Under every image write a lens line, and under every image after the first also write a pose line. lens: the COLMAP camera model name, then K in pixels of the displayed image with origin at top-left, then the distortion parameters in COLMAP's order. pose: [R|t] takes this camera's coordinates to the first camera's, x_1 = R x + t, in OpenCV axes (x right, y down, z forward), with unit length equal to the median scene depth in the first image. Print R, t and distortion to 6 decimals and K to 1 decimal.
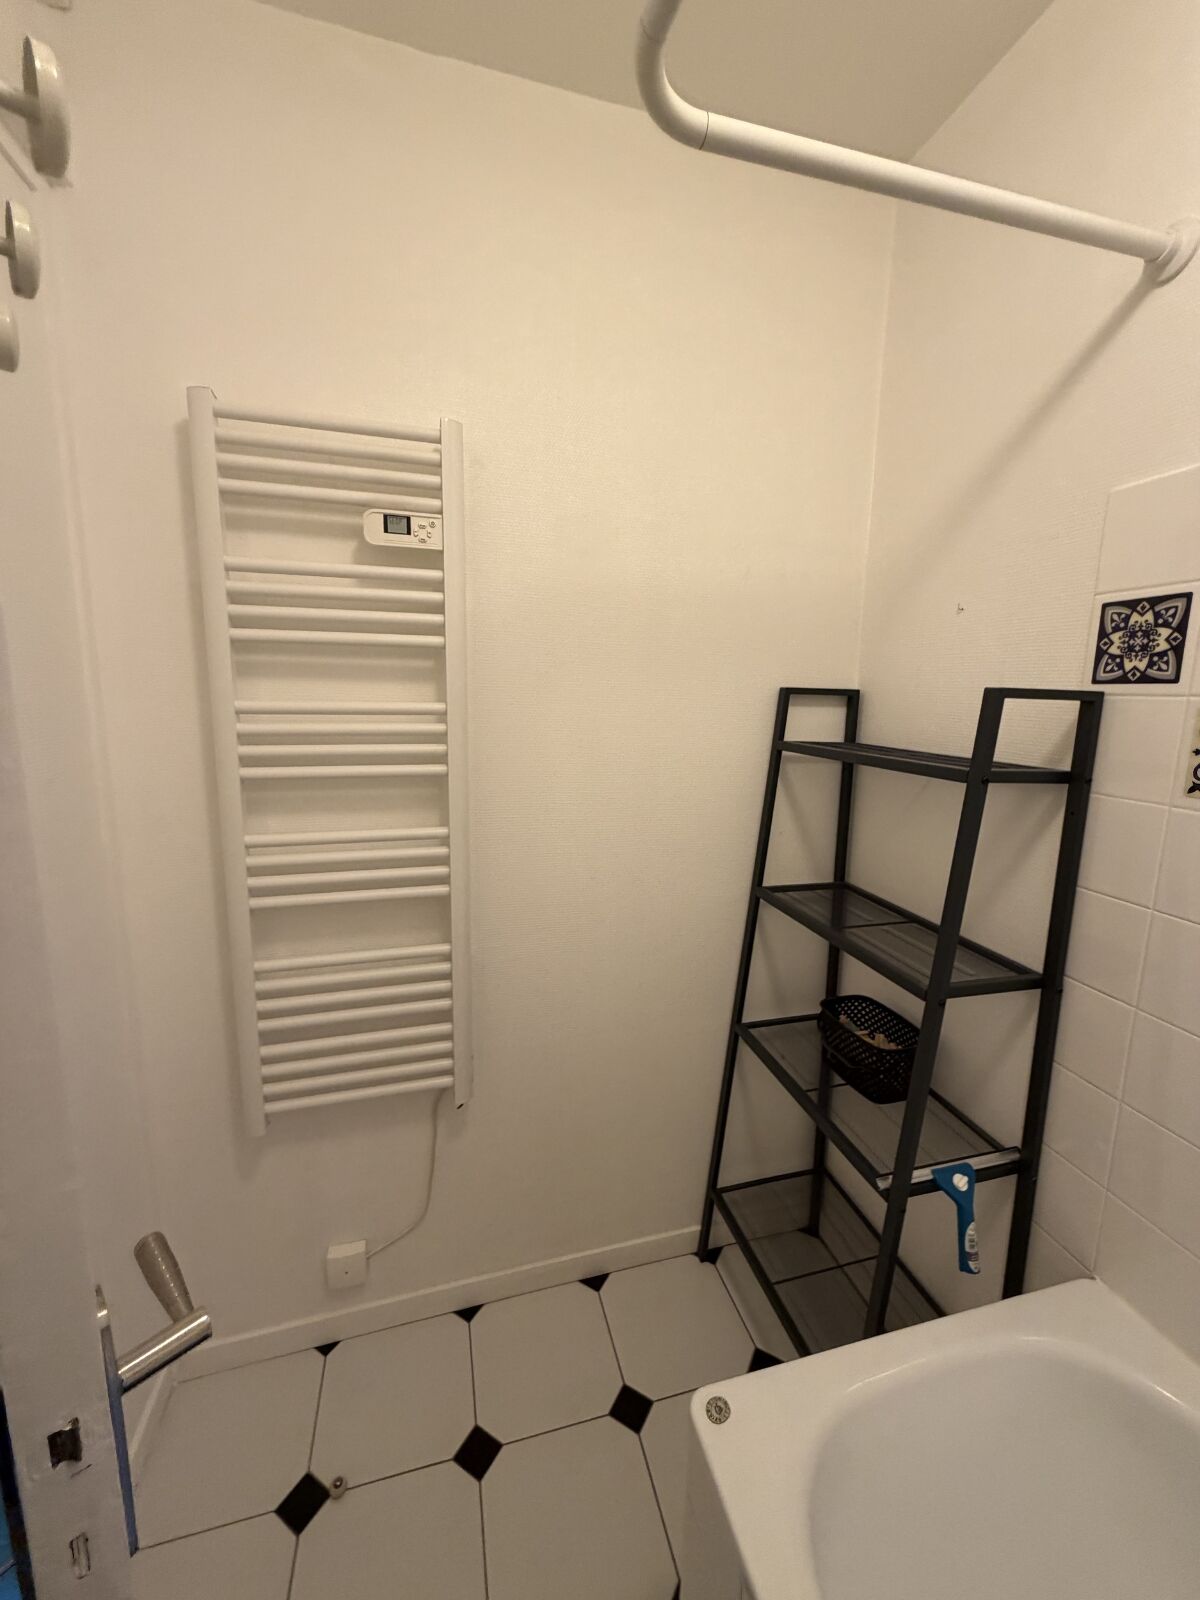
lens RADIAL K [[646.2, 0, 603.2], [0, 646.2, 799.2], [0, 0, 1]] dist [0.001795, 0.000428]
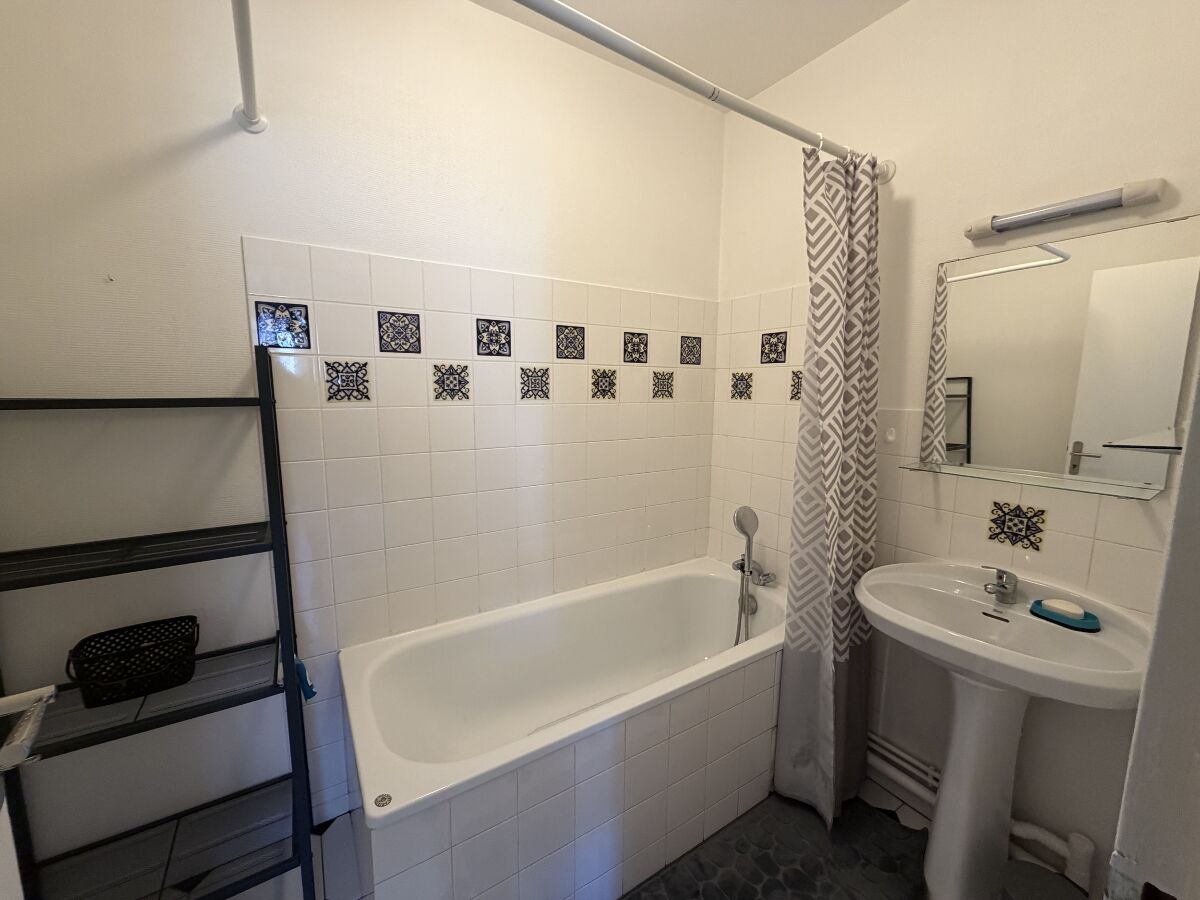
lens RADIAL K [[484.6, 0, 600.3], [0, 484.6, 451.3], [0, 0, 1]] dist [0.001795, 0.000428]
pose [[-0.299582, -0.141906, 0.943458, -1.021996], [0.148142, 0.969964, 0.192934, -0.124284], [-0.942499, 0.197565, -0.269561, 1.181306]]
